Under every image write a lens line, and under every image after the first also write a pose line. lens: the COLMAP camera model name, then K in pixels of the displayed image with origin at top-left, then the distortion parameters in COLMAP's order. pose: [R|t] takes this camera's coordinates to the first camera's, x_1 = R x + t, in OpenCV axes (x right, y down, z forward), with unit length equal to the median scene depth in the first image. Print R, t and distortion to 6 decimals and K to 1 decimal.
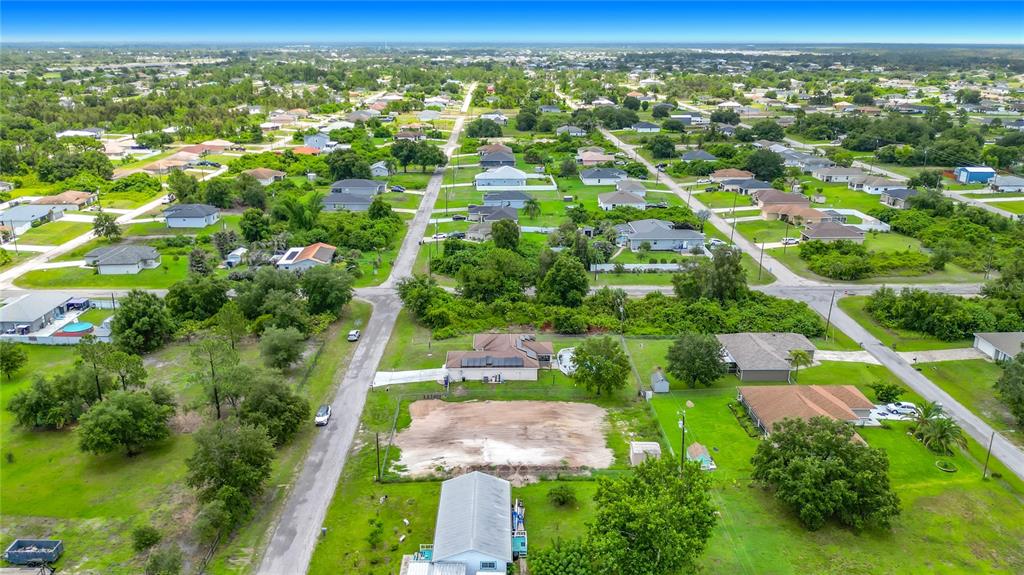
lens RADIAL K [[743.4, 0, 508.1], [0, 743.4, 286.9], [0, 0, 1]] dist [0.064935, -0.121845]
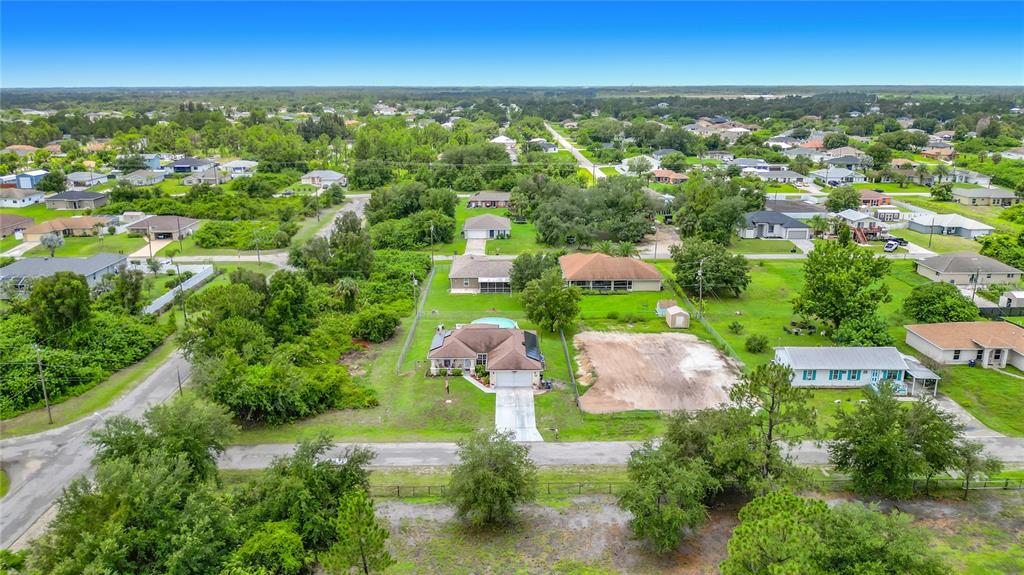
lens RADIAL K [[743.4, 0, 508.1], [0, 743.4, 286.9], [0, 0, 1]] dist [0.064935, -0.121845]
pose [[0.012539, -0.264132, 0.964405, -0.665136], [0.315464, 0.916269, 0.246847, -0.140434], [-0.948855, 0.301140, 0.094813, 0.777596]]
